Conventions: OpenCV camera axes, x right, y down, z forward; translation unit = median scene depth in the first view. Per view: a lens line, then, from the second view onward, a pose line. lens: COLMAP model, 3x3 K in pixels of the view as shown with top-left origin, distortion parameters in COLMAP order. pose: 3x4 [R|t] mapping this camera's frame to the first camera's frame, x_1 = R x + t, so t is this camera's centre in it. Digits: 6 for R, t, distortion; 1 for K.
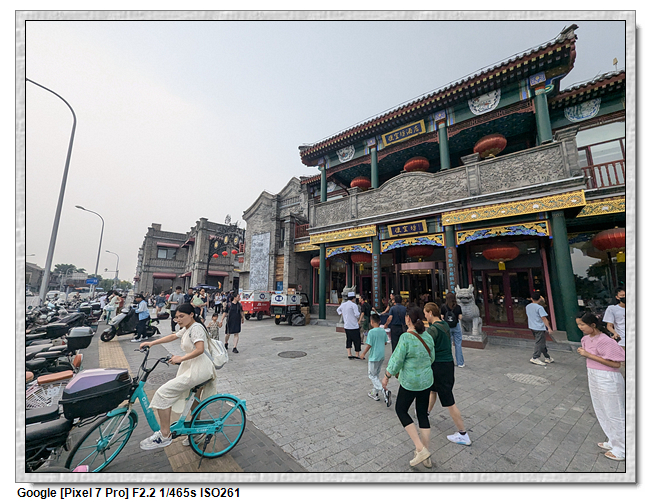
lens RADIAL K [[252.7, 0, 326.2], [0, 252.7, 249.8], [0, 0, 1]] dist [-0.002205, -0.000051]
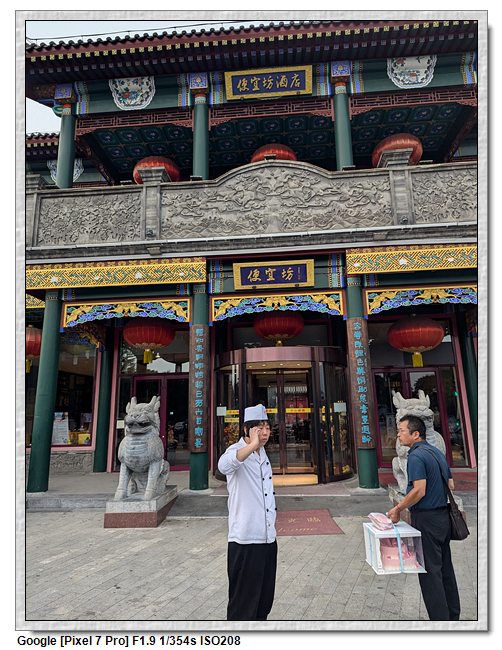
lens RADIAL K [[394.8, 0, 251.3], [0, 394.8, 323.9], [0, 0, 1]] dist [0.027535, -0.010719]
pose [[0.843817, 0.082312, 0.530281, -0.099271], [-0.058716, 0.996395, -0.061230, 0.056150], [-0.533409, 0.020531, 0.845608, 0.394229]]
